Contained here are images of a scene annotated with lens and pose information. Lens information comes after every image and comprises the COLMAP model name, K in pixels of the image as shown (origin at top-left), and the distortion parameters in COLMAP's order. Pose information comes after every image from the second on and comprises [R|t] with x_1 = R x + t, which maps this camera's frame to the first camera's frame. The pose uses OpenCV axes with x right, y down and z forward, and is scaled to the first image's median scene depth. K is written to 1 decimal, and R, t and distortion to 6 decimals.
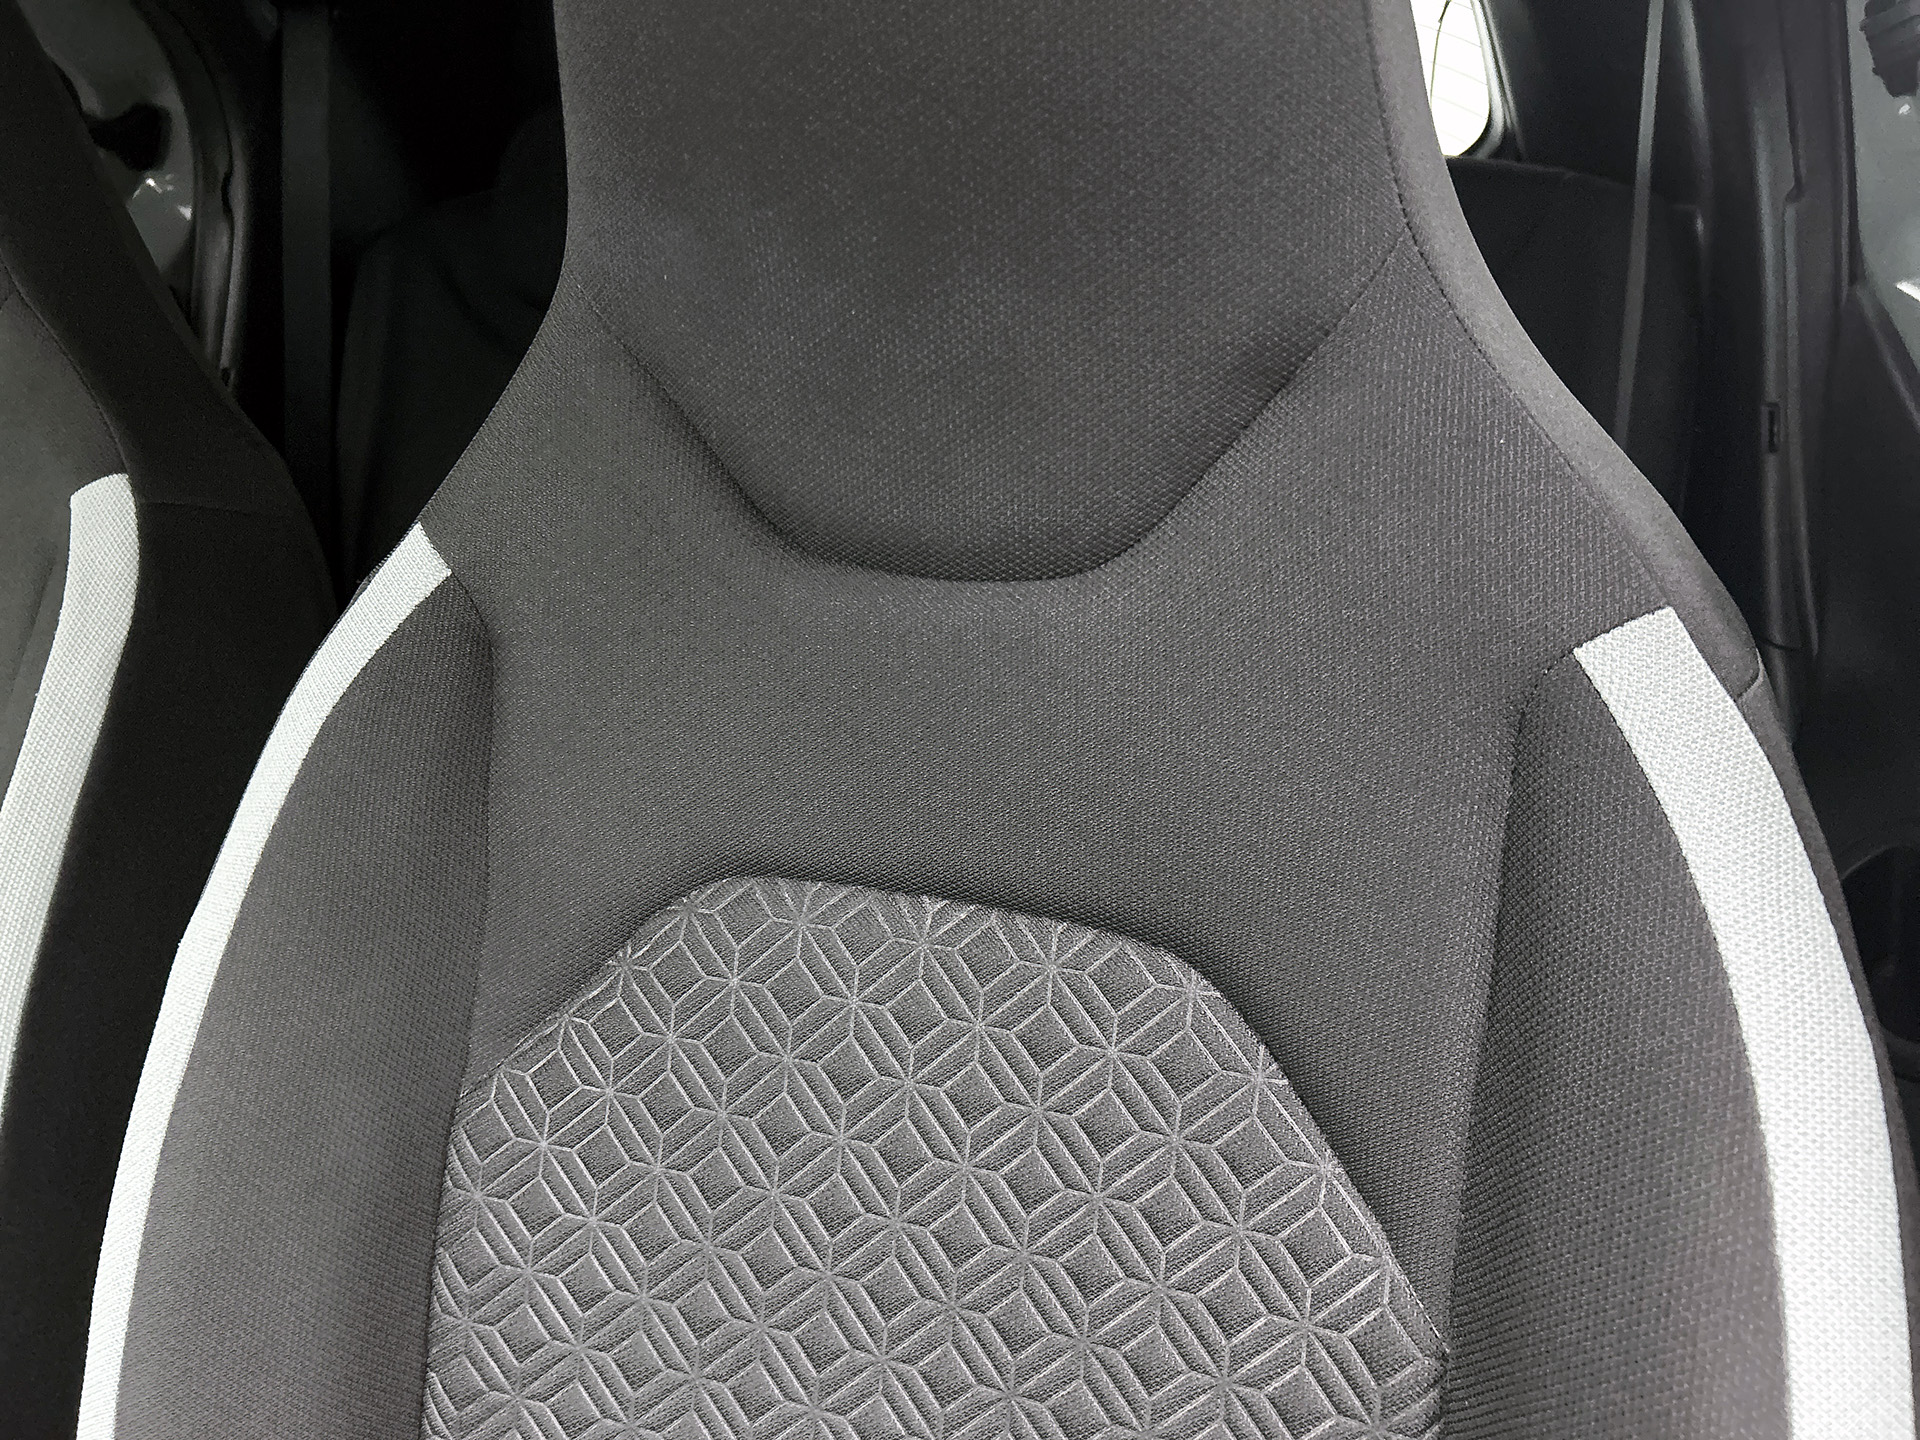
lens RADIAL K [[1451.4, 0, 960.0], [0, 1451.4, 720.0], [0, 0, 1]] dist [0.007297, -0.000412]
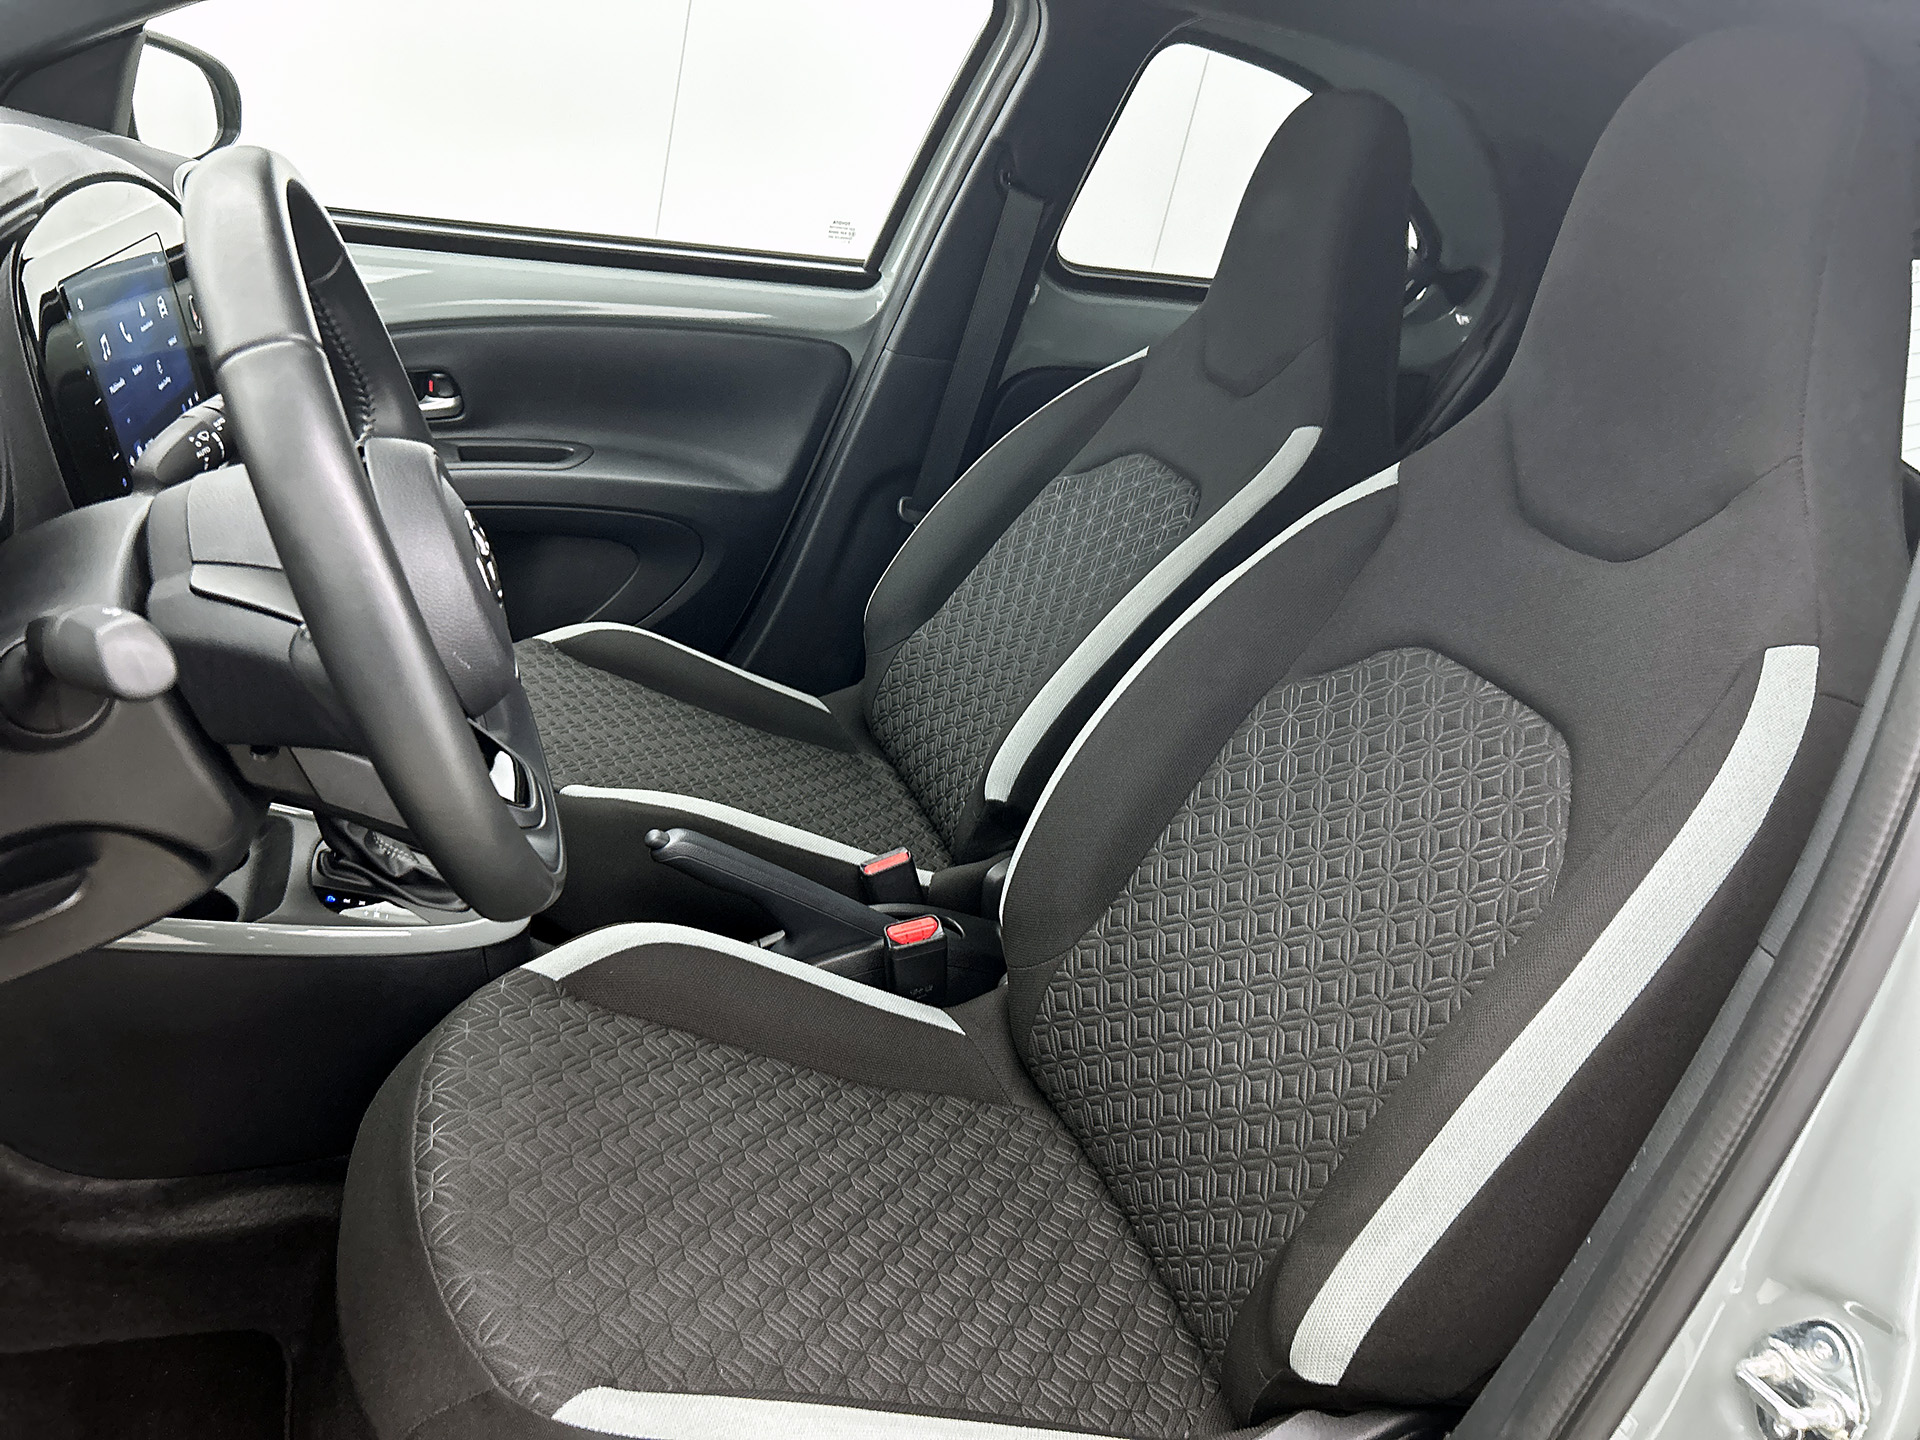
lens RADIAL K [[1451.4, 0, 960.0], [0, 1451.4, 720.0], [0, 0, 1]] dist [0.007297, -0.000412]
pose [[0.626019, 0.453515, -0.634369, 0.847142], [-0.517847, 0.849997, 0.096639, 0.354586], [0.583039, 0.268009, 0.766966, -1.055701]]
